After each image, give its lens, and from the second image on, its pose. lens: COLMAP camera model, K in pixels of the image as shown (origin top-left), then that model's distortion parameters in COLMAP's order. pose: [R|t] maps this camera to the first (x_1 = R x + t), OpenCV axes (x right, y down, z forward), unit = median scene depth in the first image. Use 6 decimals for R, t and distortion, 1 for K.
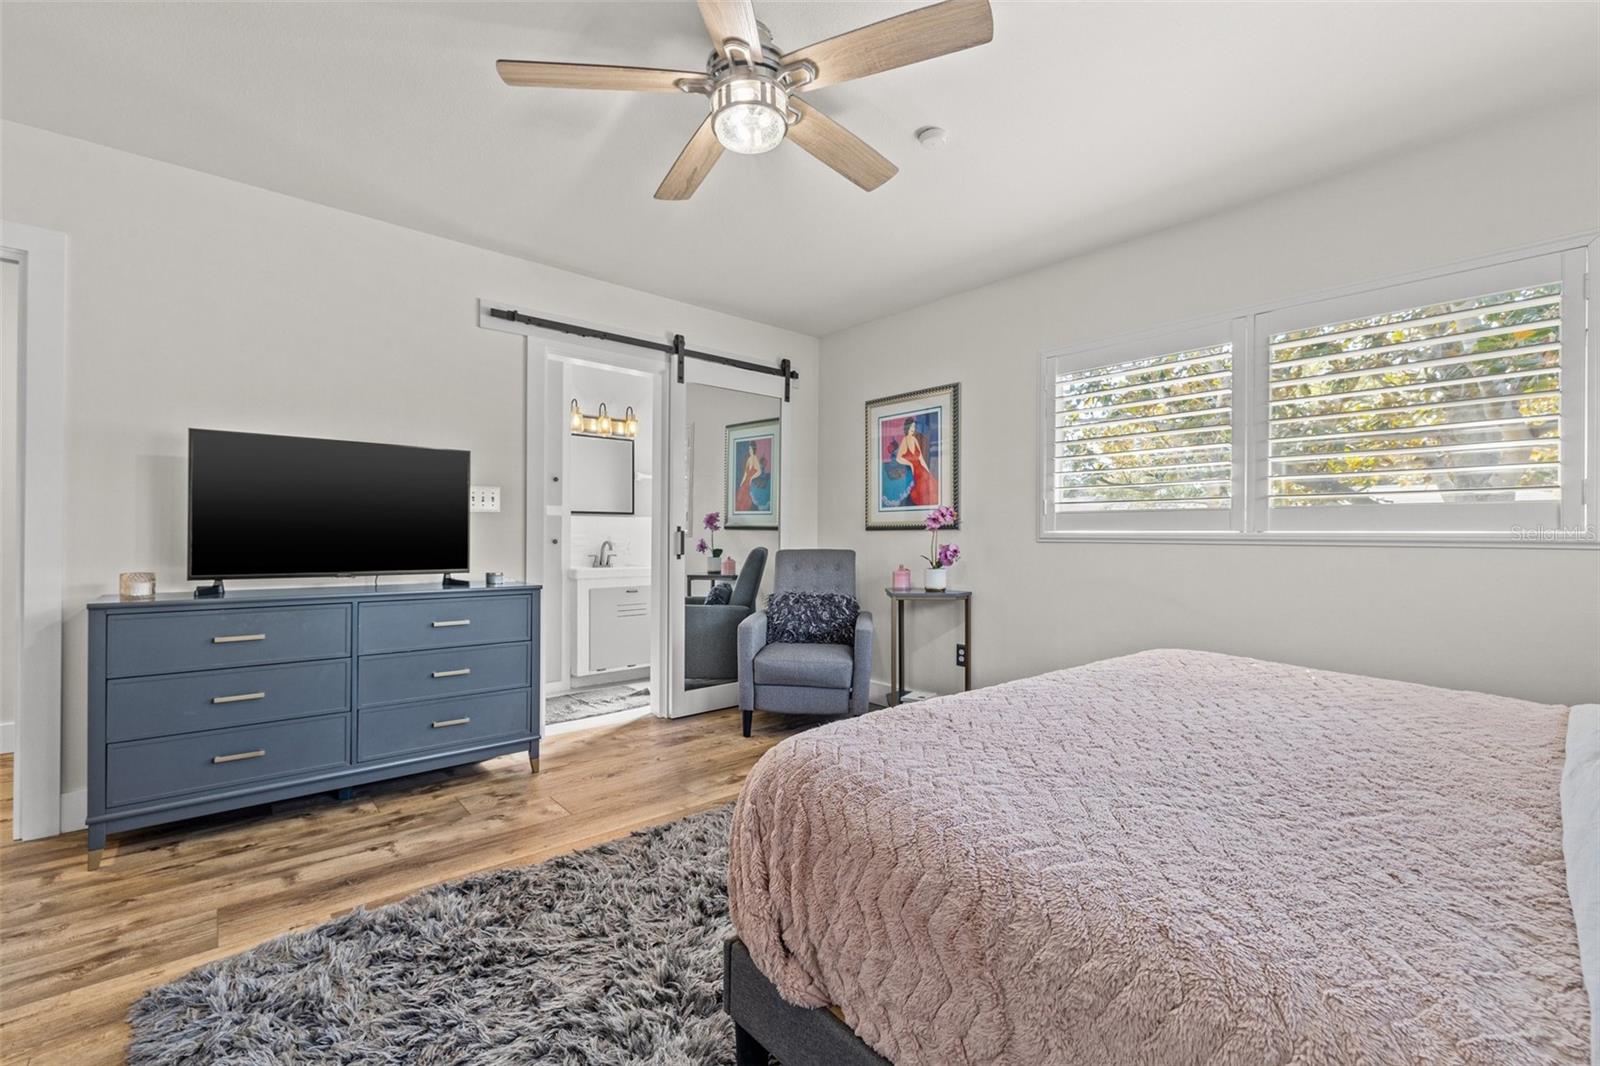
lens RADIAL K [[680.0, 0, 796.3], [0, 680.0, 526.5], [0, 0, 1]] dist [-0.002462, -0.000111]
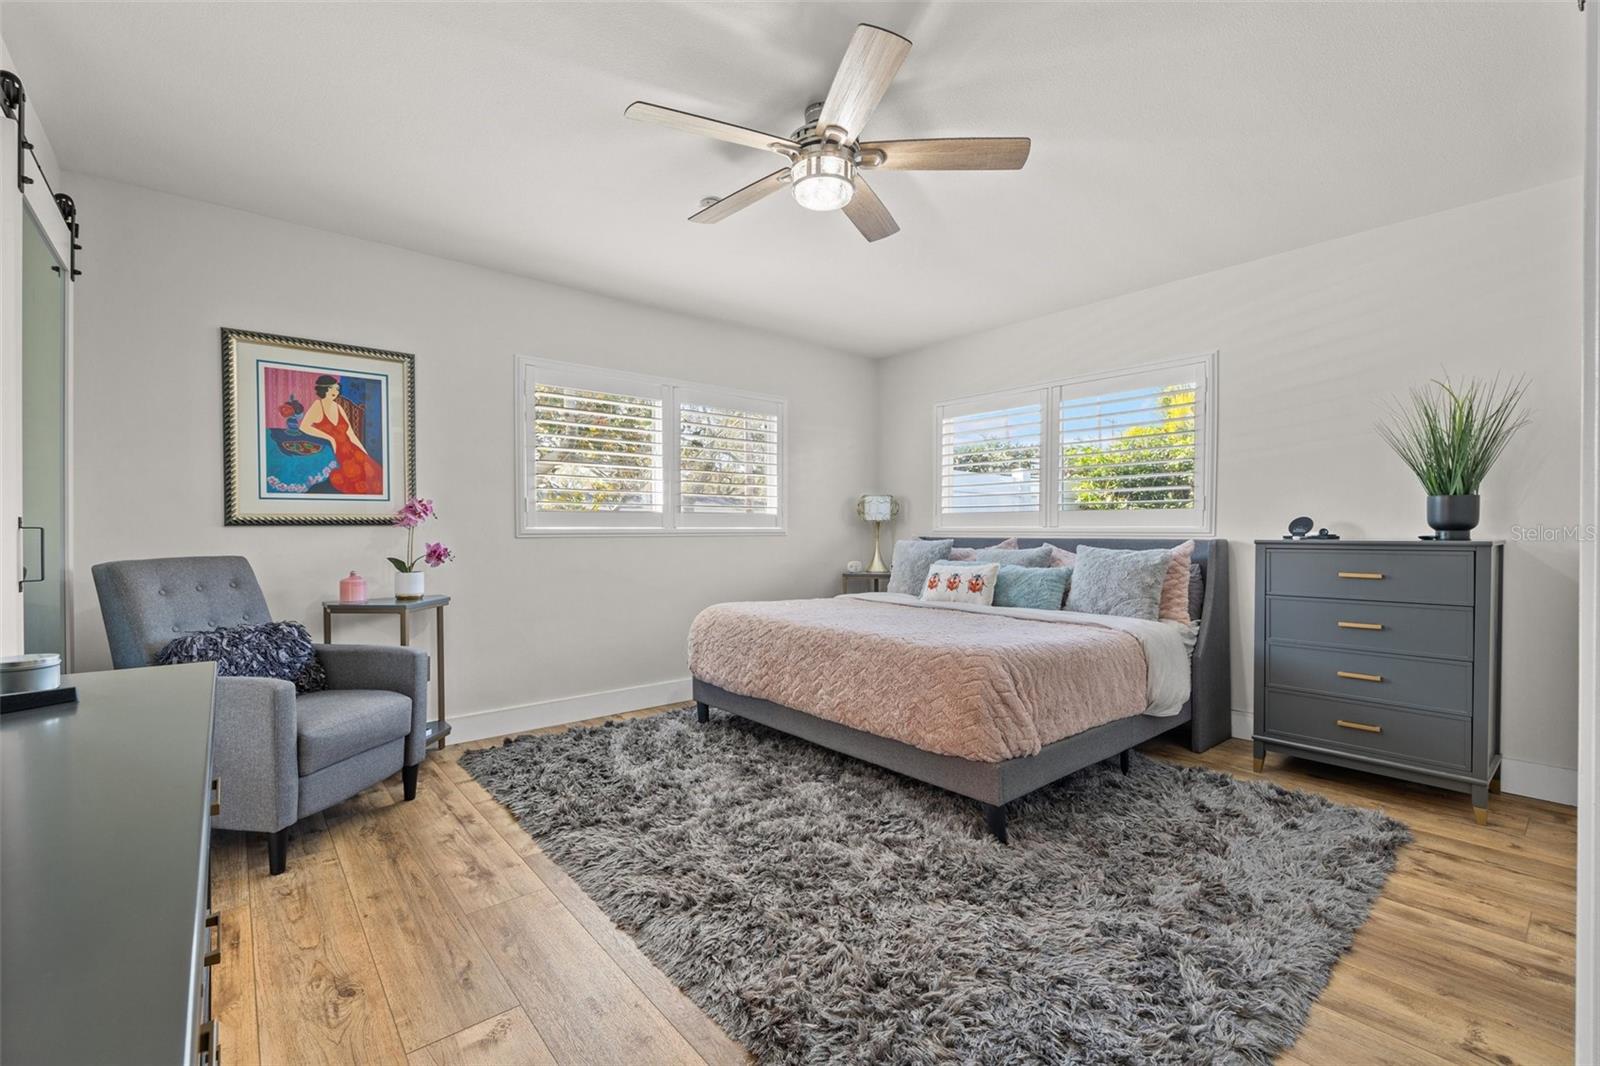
lens RADIAL K [[680.0, 0, 796.3], [0, 680.0, 526.5], [0, 0, 1]] dist [-0.002462, -0.000111]
pose [[0.020831, 0.004356, 0.999774, -0.571358], [0.001842, 0.999989, -0.004395, 0.010188], [-0.999781, 0.001933, 0.020822, 0.471546]]
